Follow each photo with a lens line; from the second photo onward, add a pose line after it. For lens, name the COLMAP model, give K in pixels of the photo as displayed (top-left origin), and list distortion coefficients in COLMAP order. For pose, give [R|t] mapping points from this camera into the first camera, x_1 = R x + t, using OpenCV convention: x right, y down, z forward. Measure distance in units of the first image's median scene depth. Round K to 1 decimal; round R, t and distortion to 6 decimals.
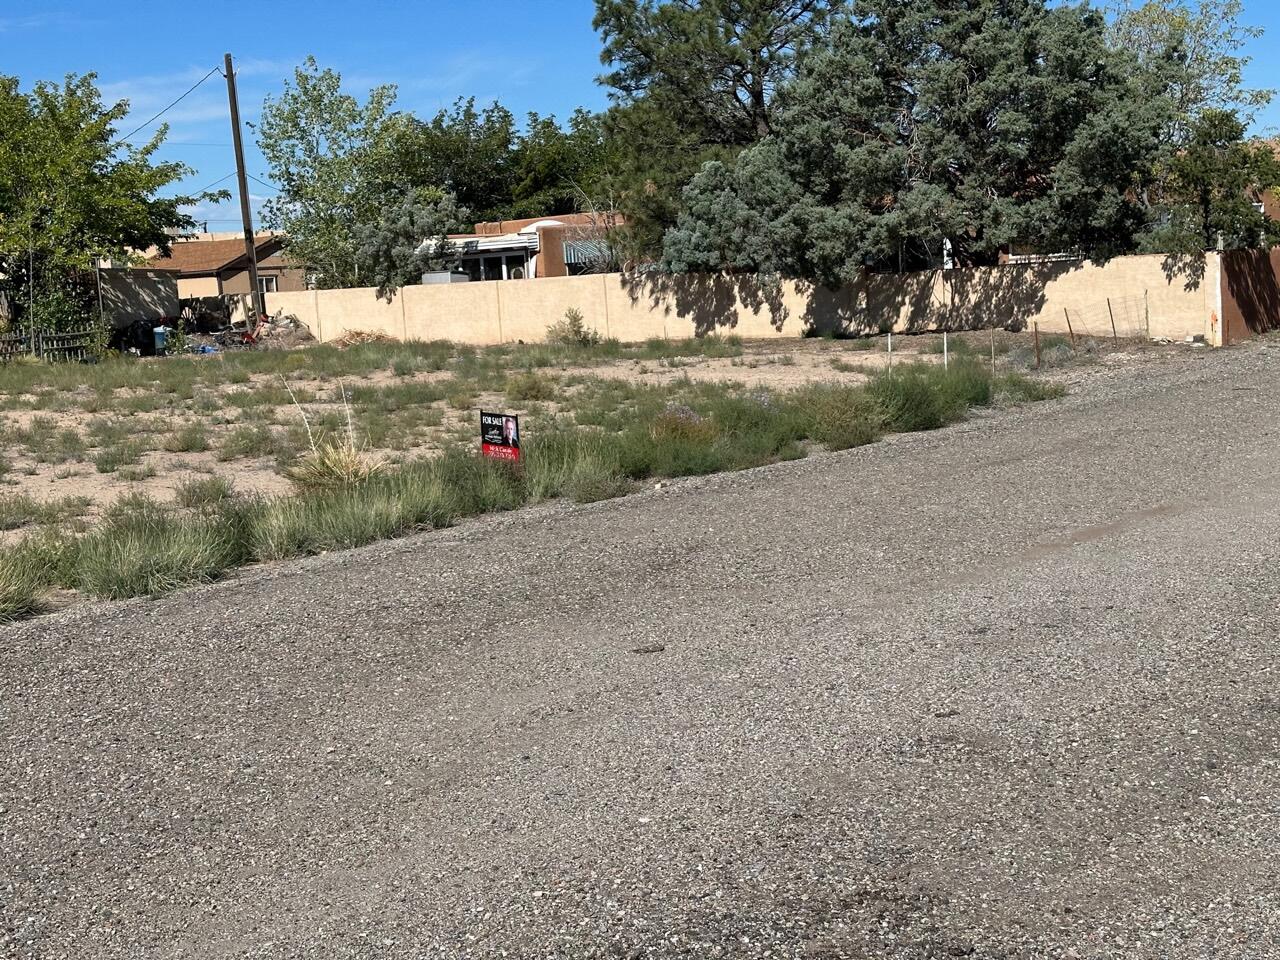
lens RADIAL K [[1769.2, 0, 622.9], [0, 1769.2, 460.6], [0, 0, 1]] dist [0.259158, -0.845163]
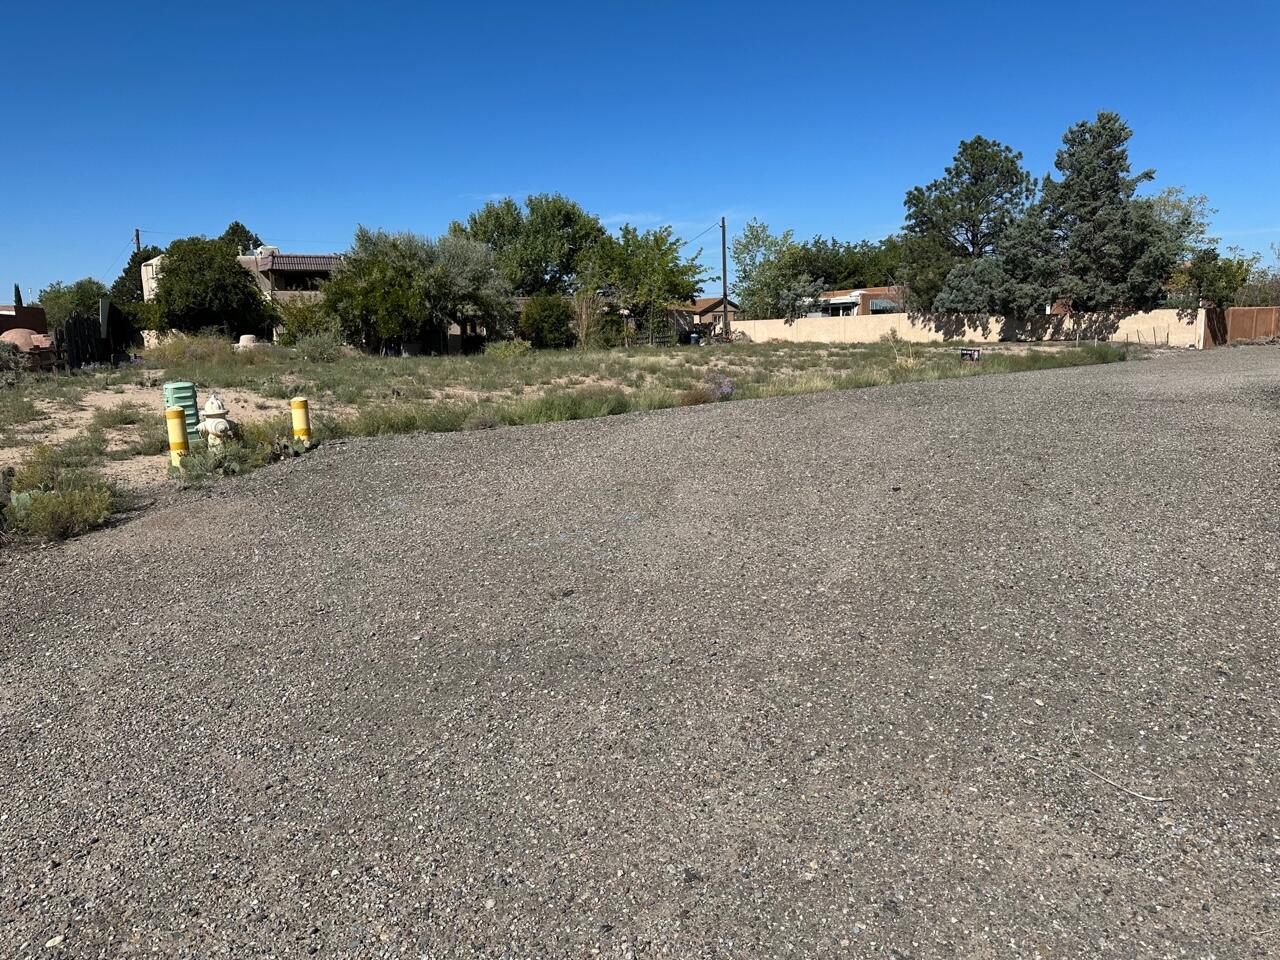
lens RADIAL K [[885.1, 0, 641.5], [0, 885.1, 479.3], [0, 0, 1]] dist [0.164421, -0.301514]
pose [[0.984286, 0.058083, -0.166754, -0.146539], [-0.046570, 0.996307, 0.072142, 0.044454], [0.170329, -0.063243, 0.983356, -0.236183]]
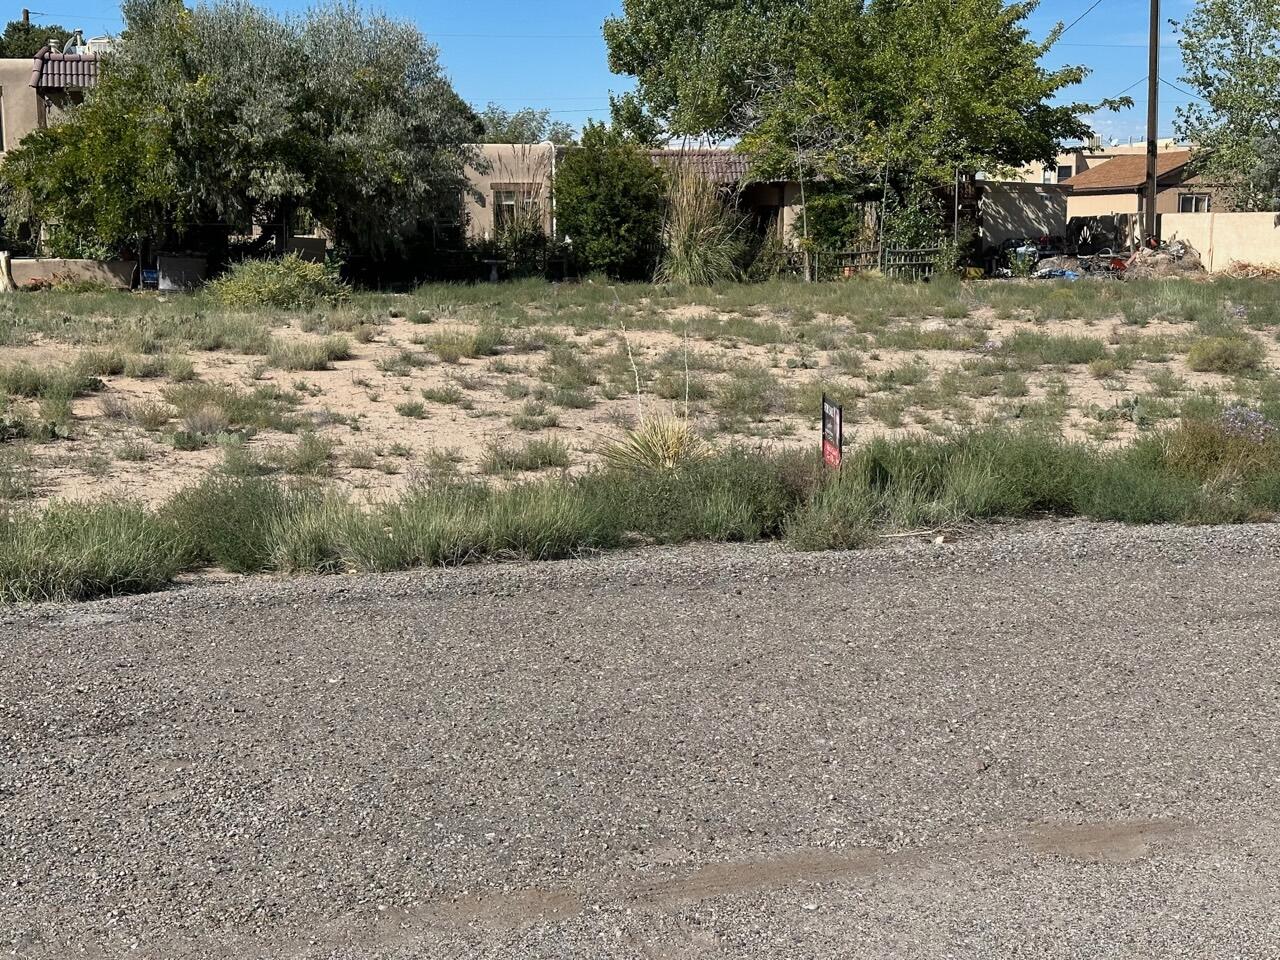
lens RADIAL K [[1755.7, 0, 639.8], [0, 1755.7, 453.6], [0, 0, 1]] dist [0.213777, -0.425930]
pose [[0.832922, 0.125787, -0.538905, 0.103633], [-0.101062, 0.992023, 0.075351, -0.022202], [0.544084, -0.008298, 0.838990, 0.155734]]
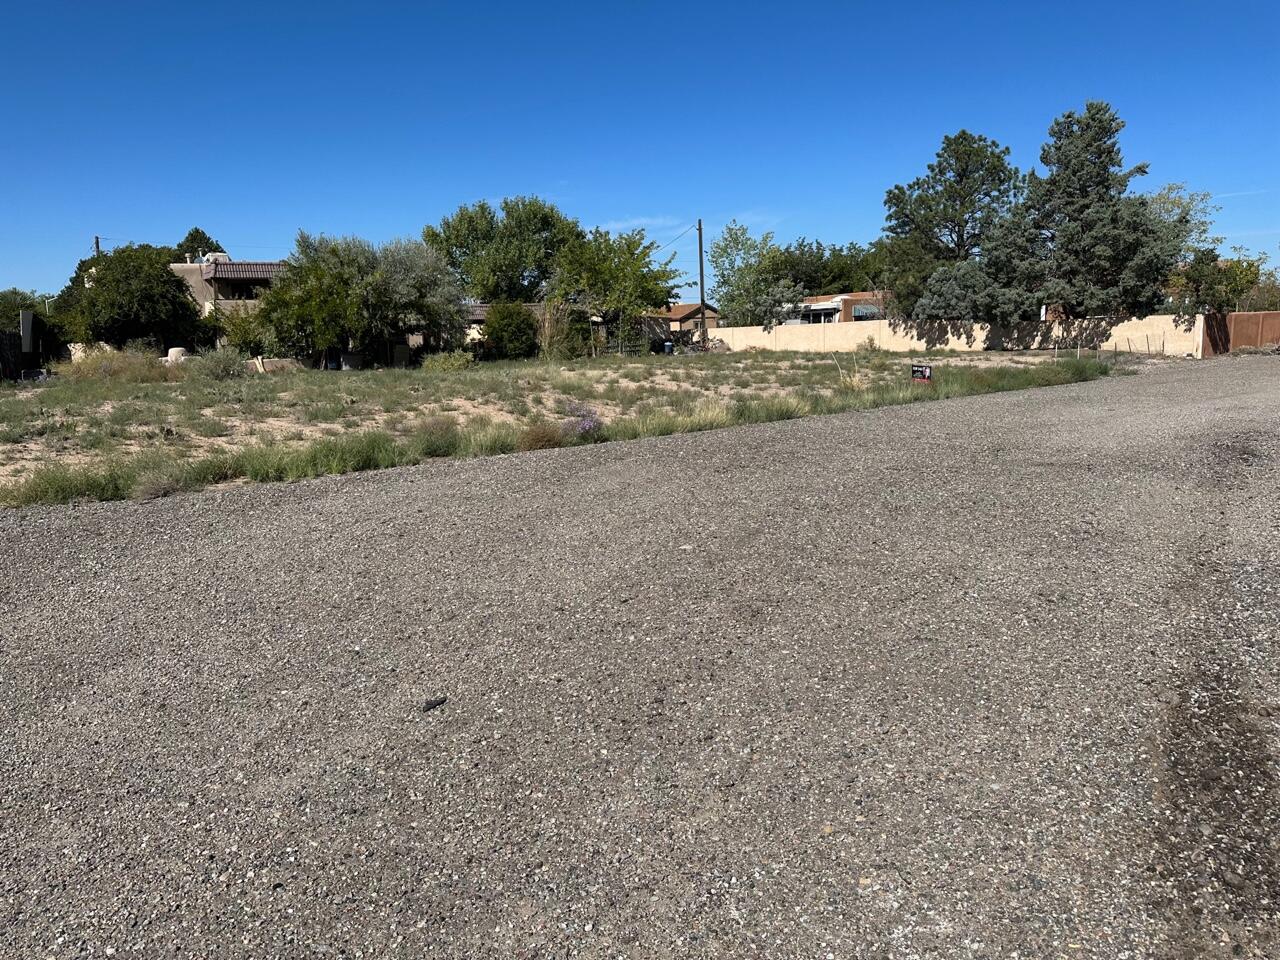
lens RADIAL K [[887.0, 0, 637.5], [0, 887.0, 476.2], [0, 0, 1]] dist [0.173681, -0.326812]
pose [[0.981092, 0.054263, -0.185781, -0.095458], [-0.042783, 0.996951, 0.065257, 0.027804], [0.188756, -0.056075, 0.980422, -0.153587]]
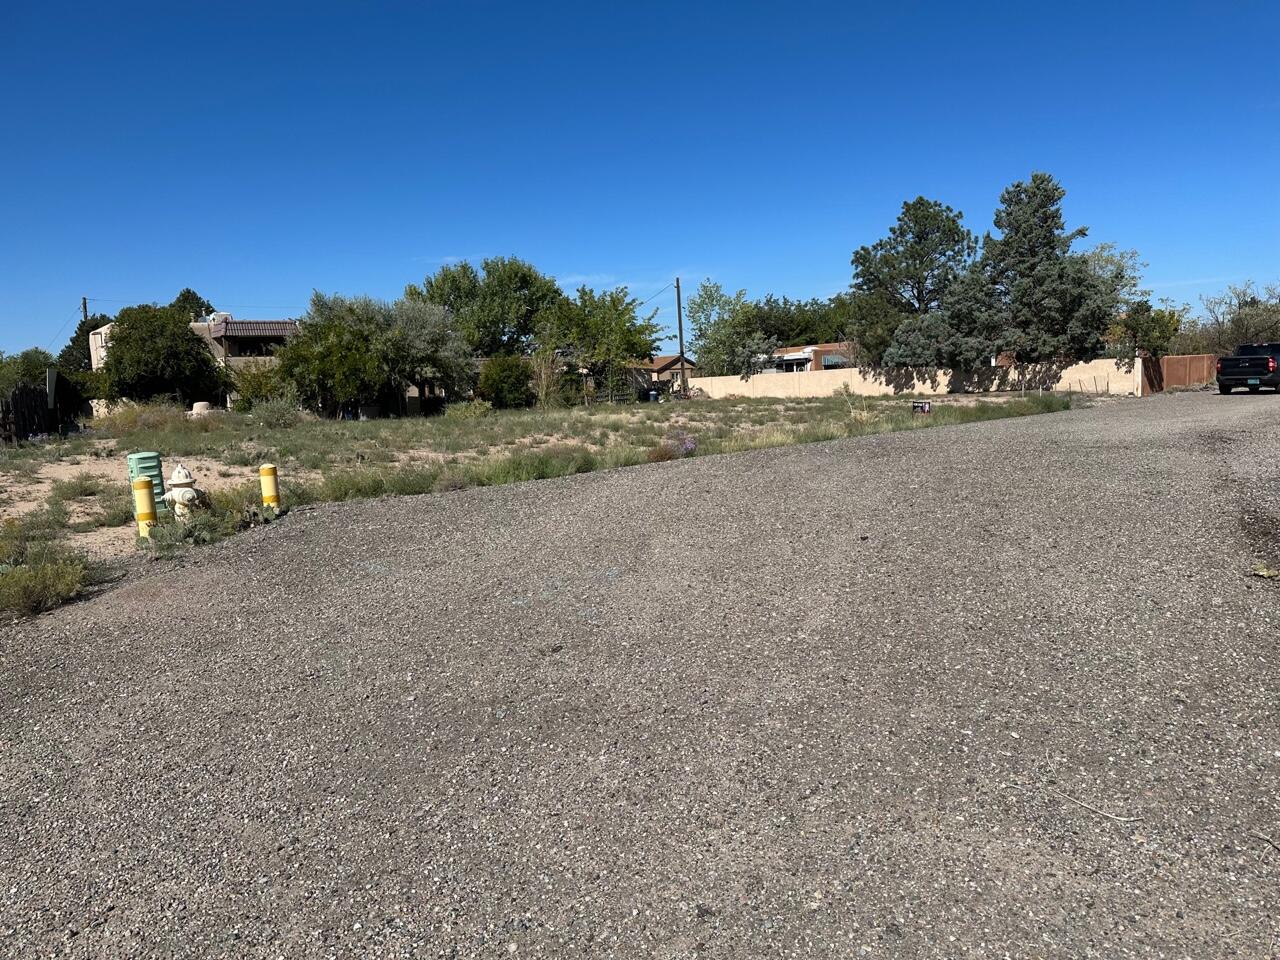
lens RADIAL K [[887.0, 0, 647.4], [0, 887.0, 485.9], [0, 0, 1]] dist [0.143996, -0.239421]
pose [[0.992664, 0.023289, -0.118642, -0.148719], [-0.021722, 0.999659, 0.014488, 0.044347], [0.118939, -0.011805, 0.992831, -0.240905]]
